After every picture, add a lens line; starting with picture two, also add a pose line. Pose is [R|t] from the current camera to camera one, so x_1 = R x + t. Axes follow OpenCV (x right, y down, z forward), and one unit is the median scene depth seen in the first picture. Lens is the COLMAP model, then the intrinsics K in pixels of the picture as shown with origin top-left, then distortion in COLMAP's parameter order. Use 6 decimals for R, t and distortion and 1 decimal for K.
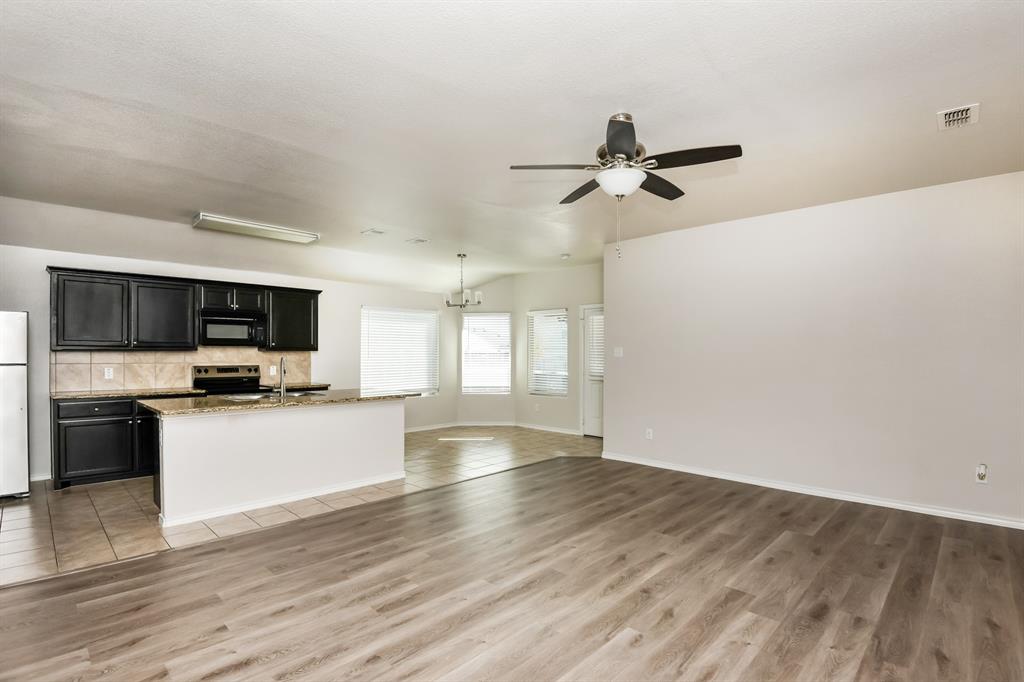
lens RADIAL K [[493.3, 0, 507.9], [0, 493.3, 345.8], [0, 0, 1]] dist [-0.018409, -0.000021]
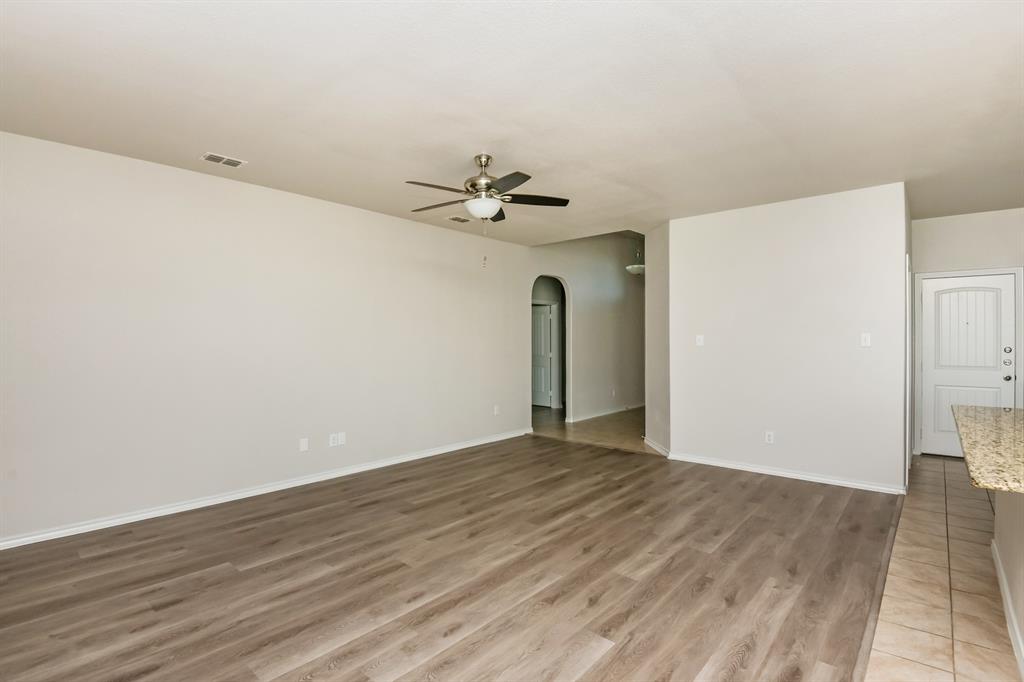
lens RADIAL K [[493.3, 0, 511.2], [0, 493.3, 340.3], [0, 0, 1]] dist [-0.018409, -0.000021]
pose [[-0.998246, 0.000258, -0.059201, 0.227968], [0.000843, 0.999951, -0.009863, 0.021916], [0.059195, -0.009895, -0.998197, 2.228601]]
